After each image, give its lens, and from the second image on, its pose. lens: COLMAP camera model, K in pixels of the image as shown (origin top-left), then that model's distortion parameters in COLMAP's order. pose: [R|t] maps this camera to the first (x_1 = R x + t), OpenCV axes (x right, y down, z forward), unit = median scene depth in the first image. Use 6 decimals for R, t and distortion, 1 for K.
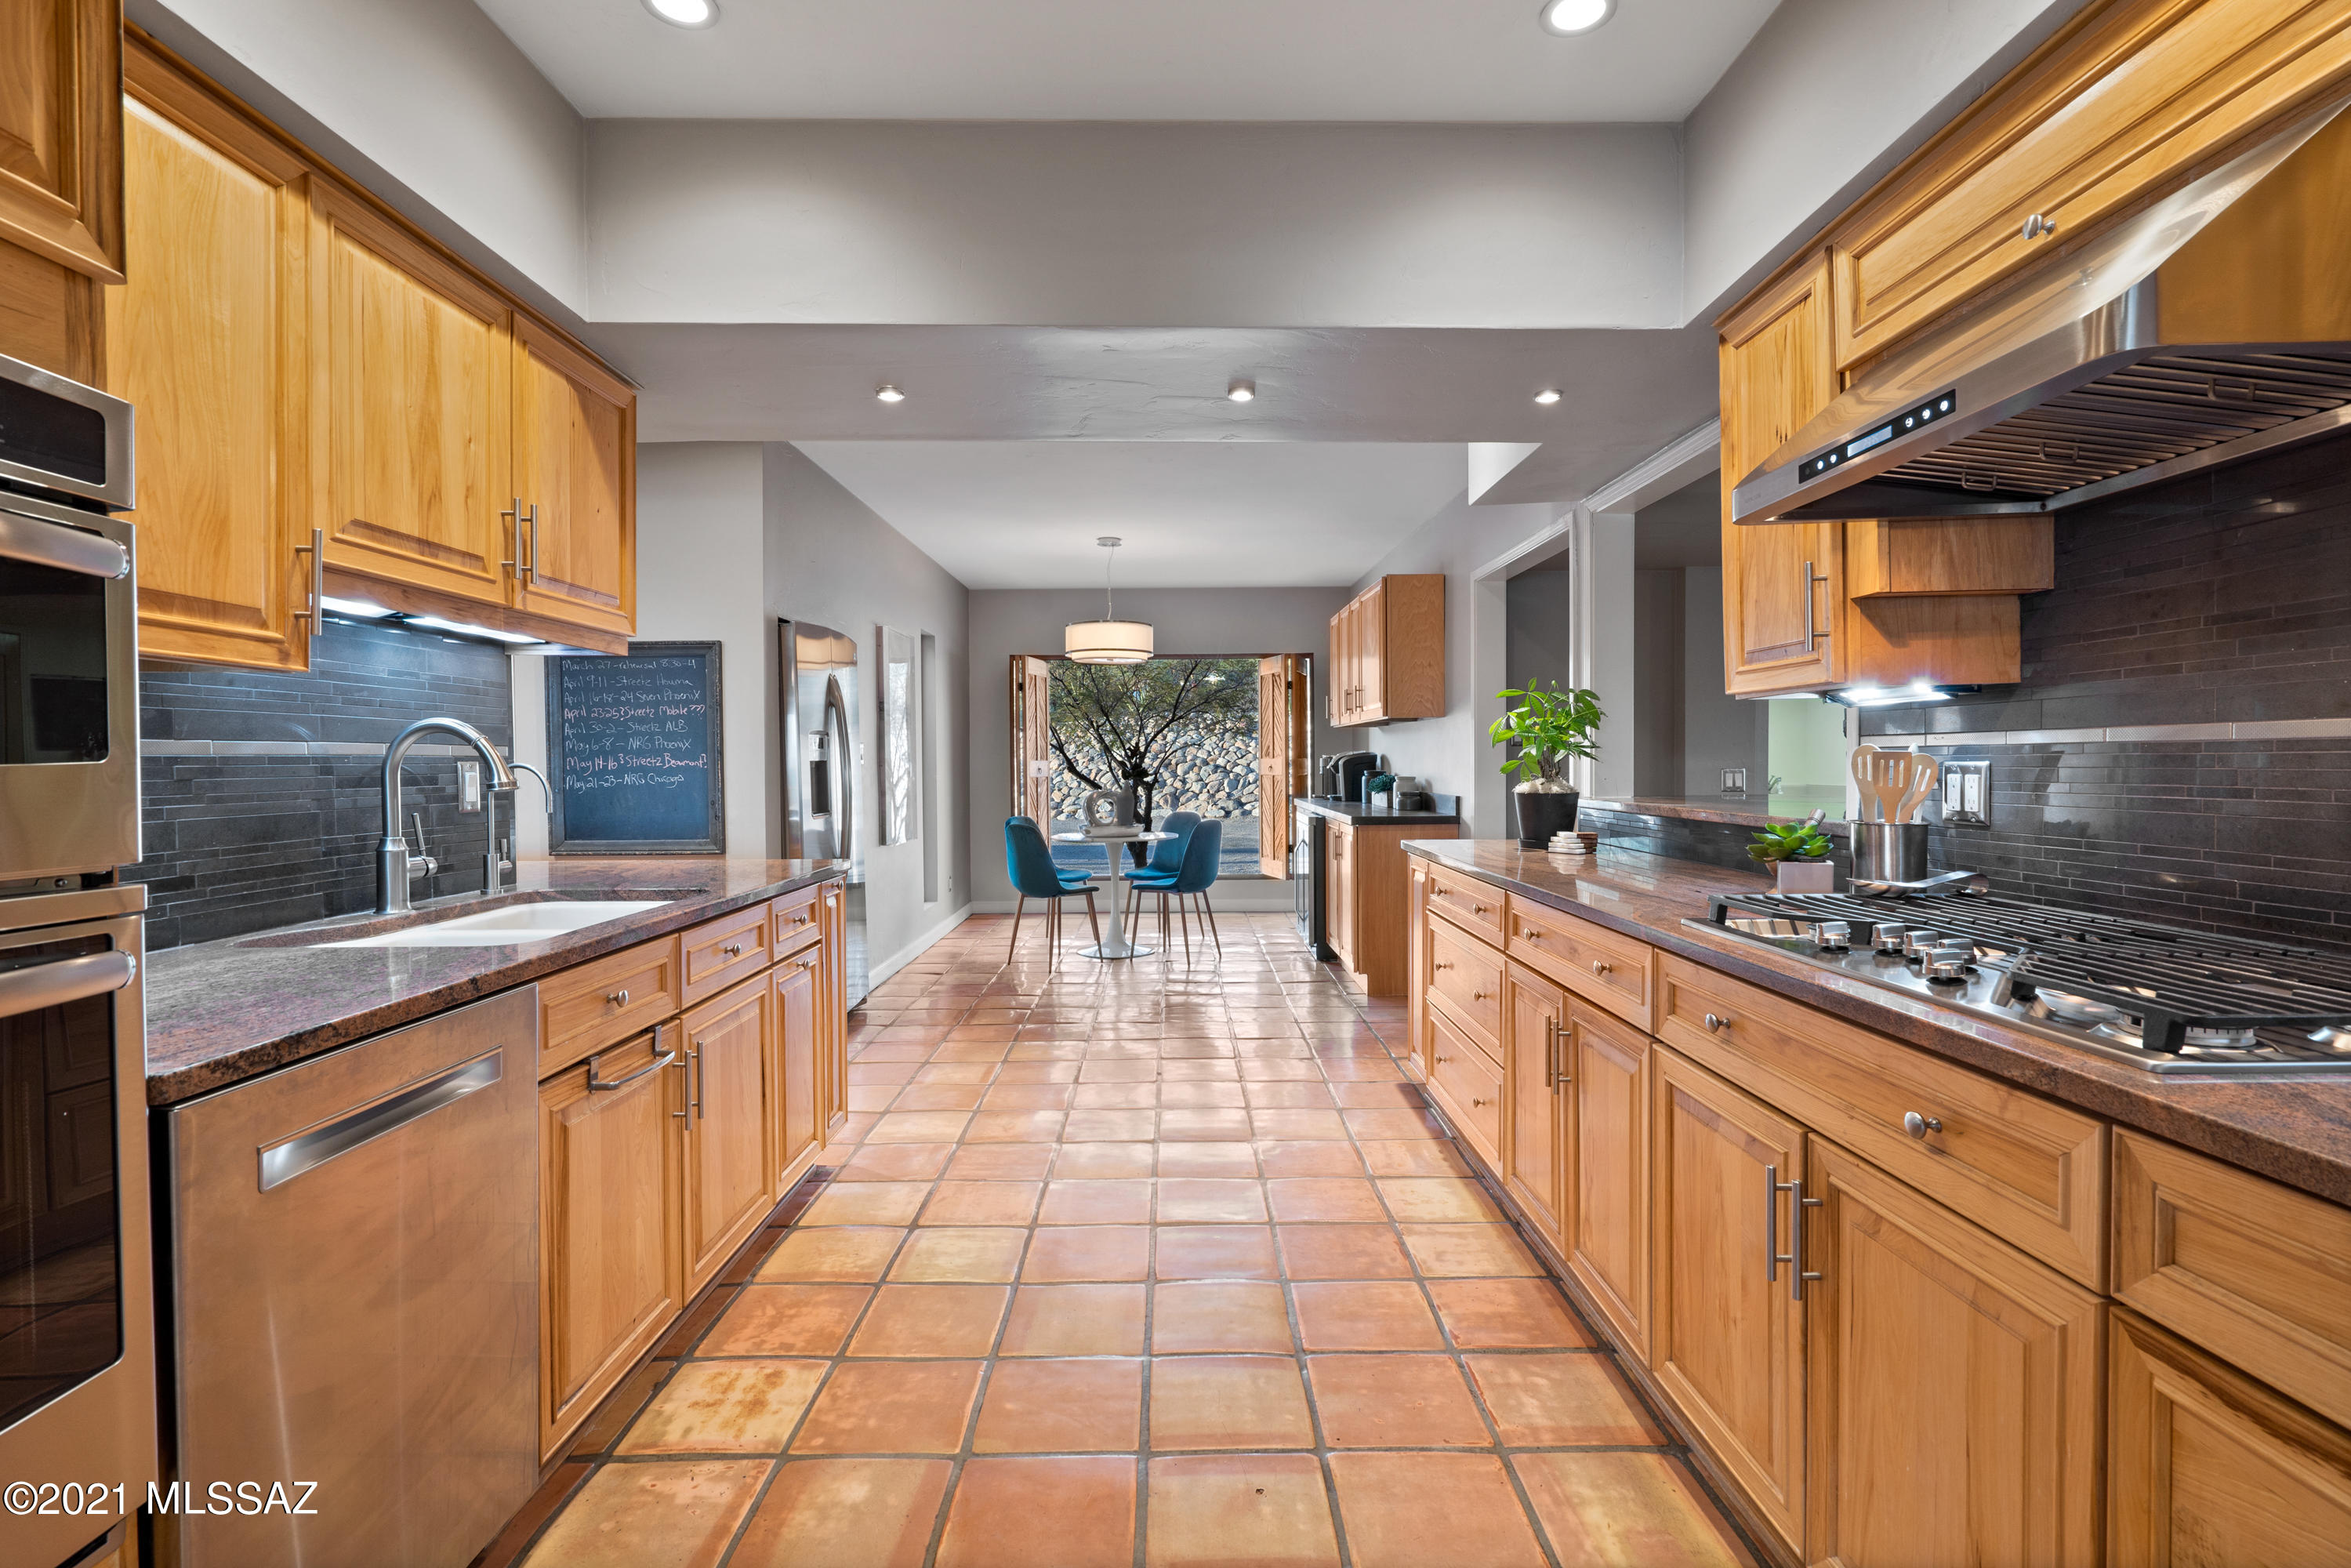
lens RADIAL K [[1090.8, 0, 1165.7], [0, 1090.8, 775.5], [0, 0, 1]] dist [0.000342, -0.000144]
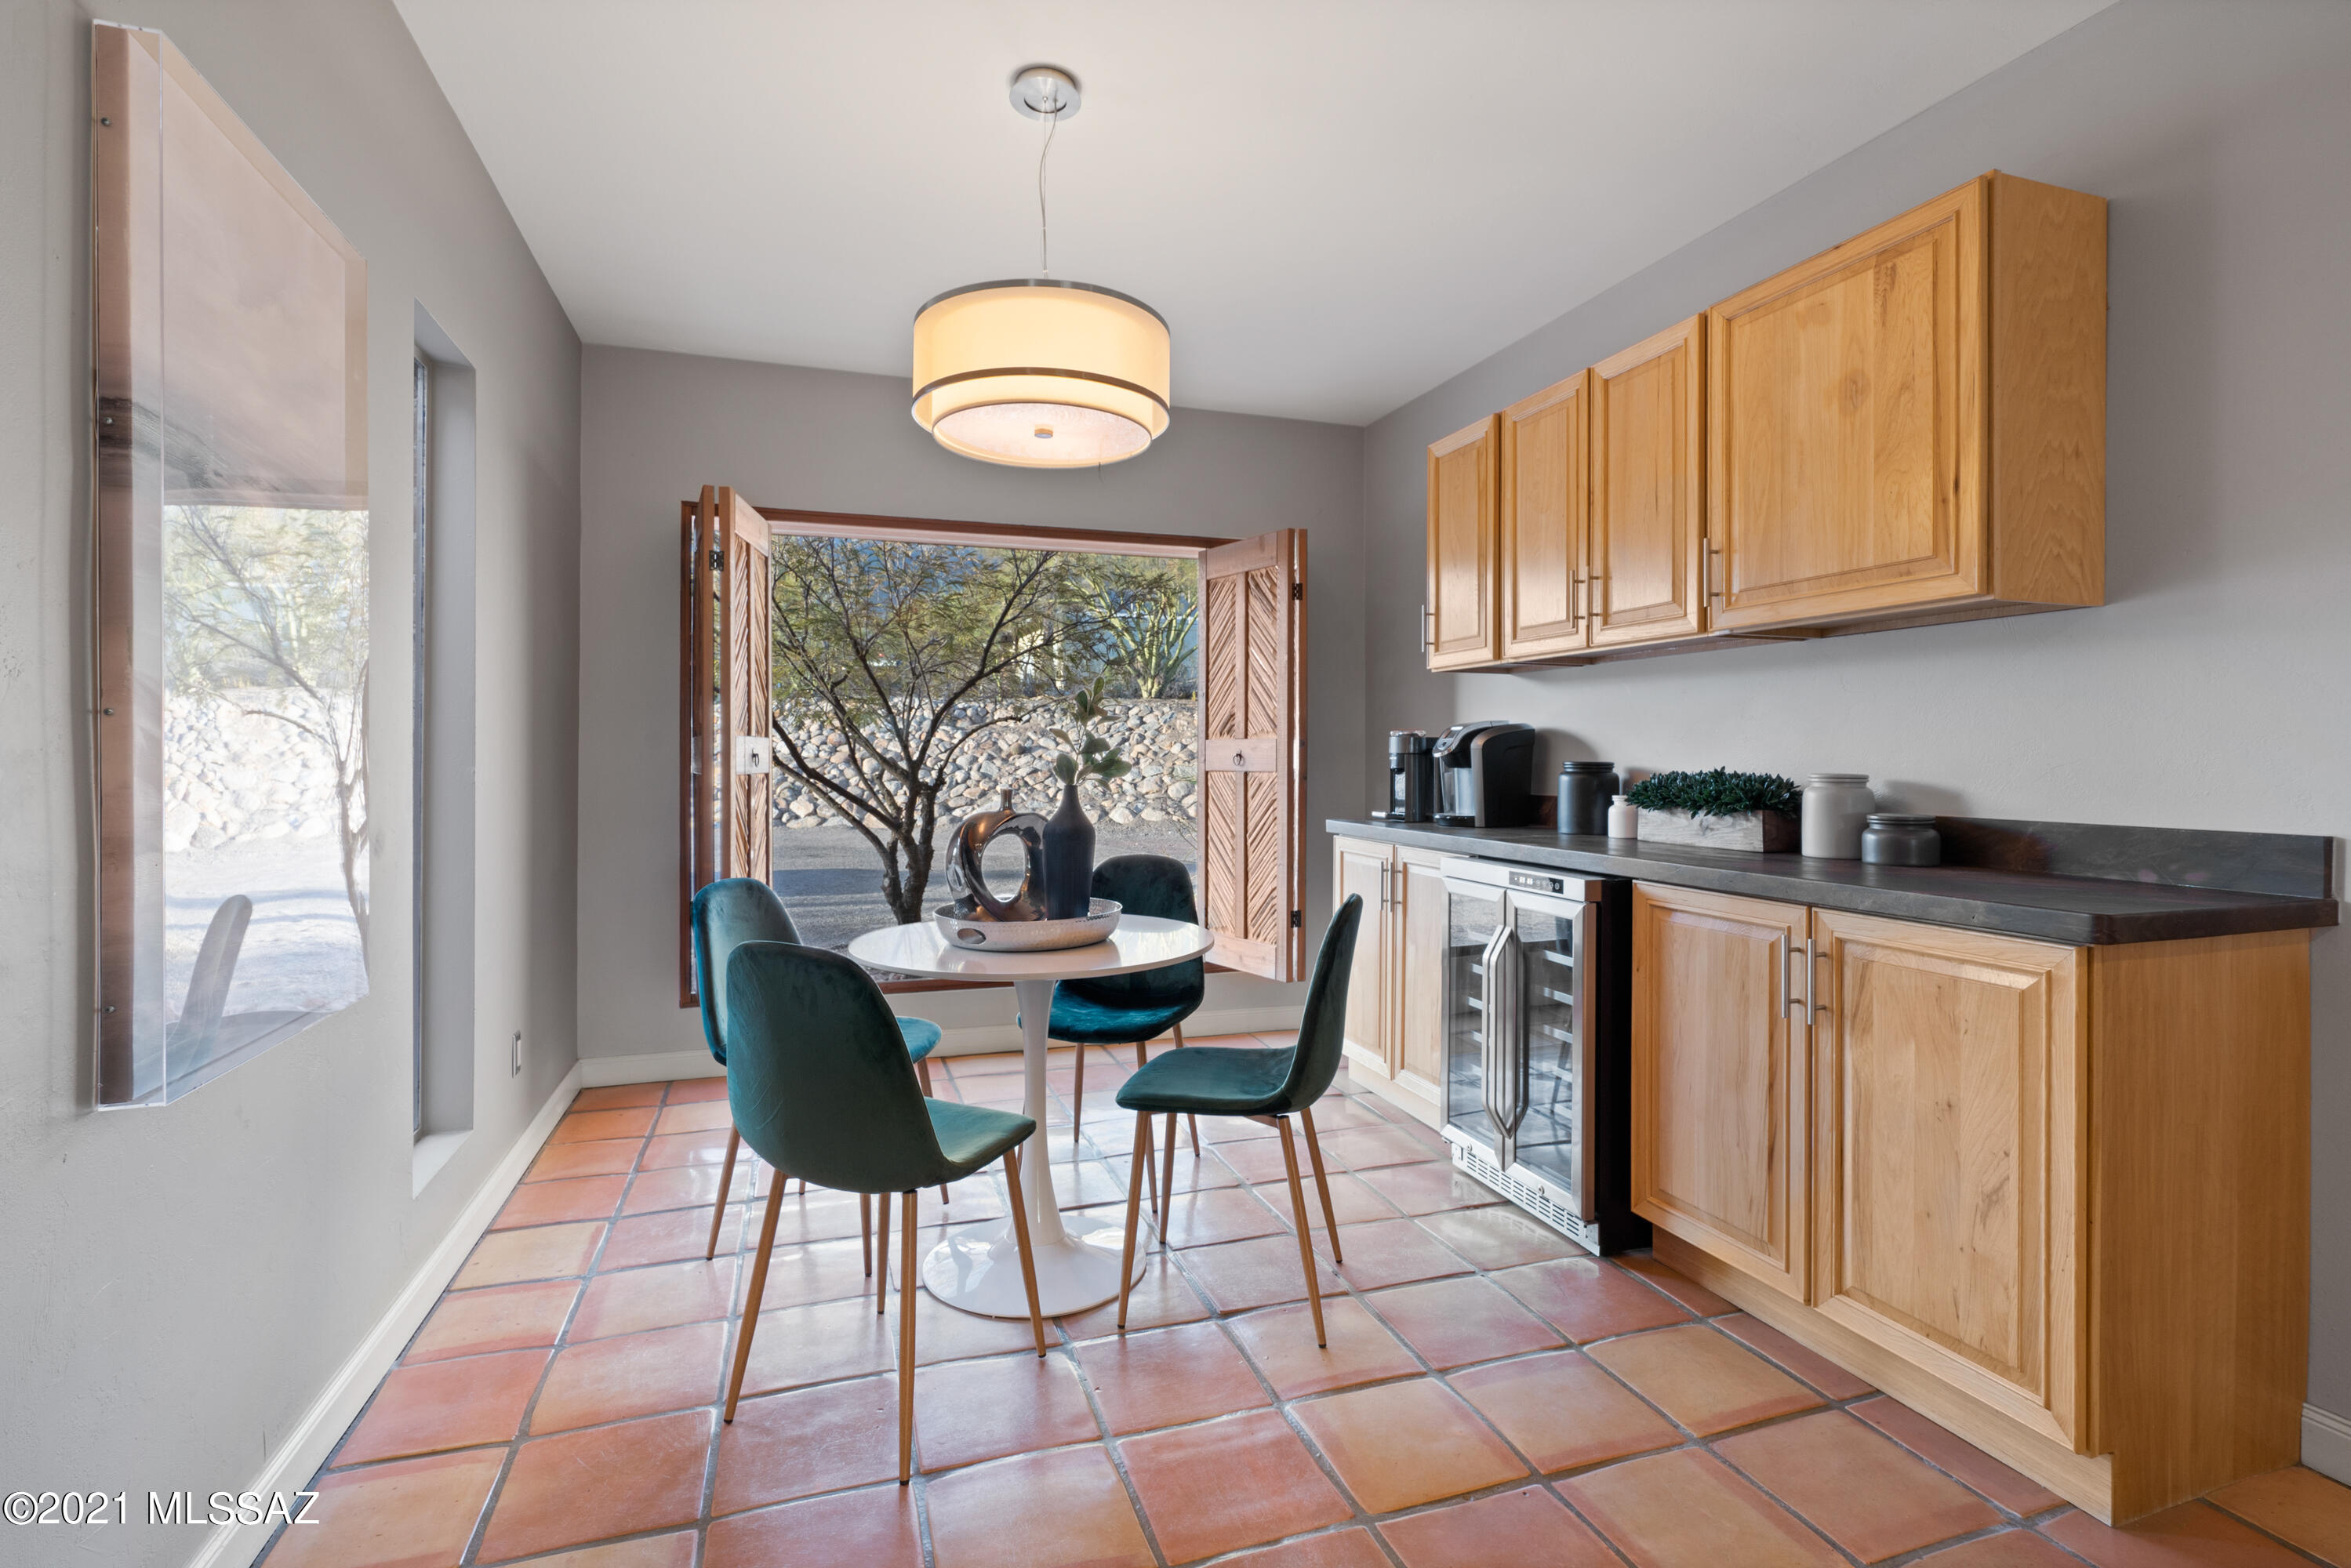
lens RADIAL K [[1086.2, 0, 1188.9], [0, 1086.2, 749.2], [0, 0, 1]] dist [-0.000550, -0.000815]
pose [[0.944728, 0.011211, 0.327663, -0.099409], [-0.003518, 0.999704, -0.024061, 0.002210], [-0.327836, 0.021579, 0.944488, 0.552544]]
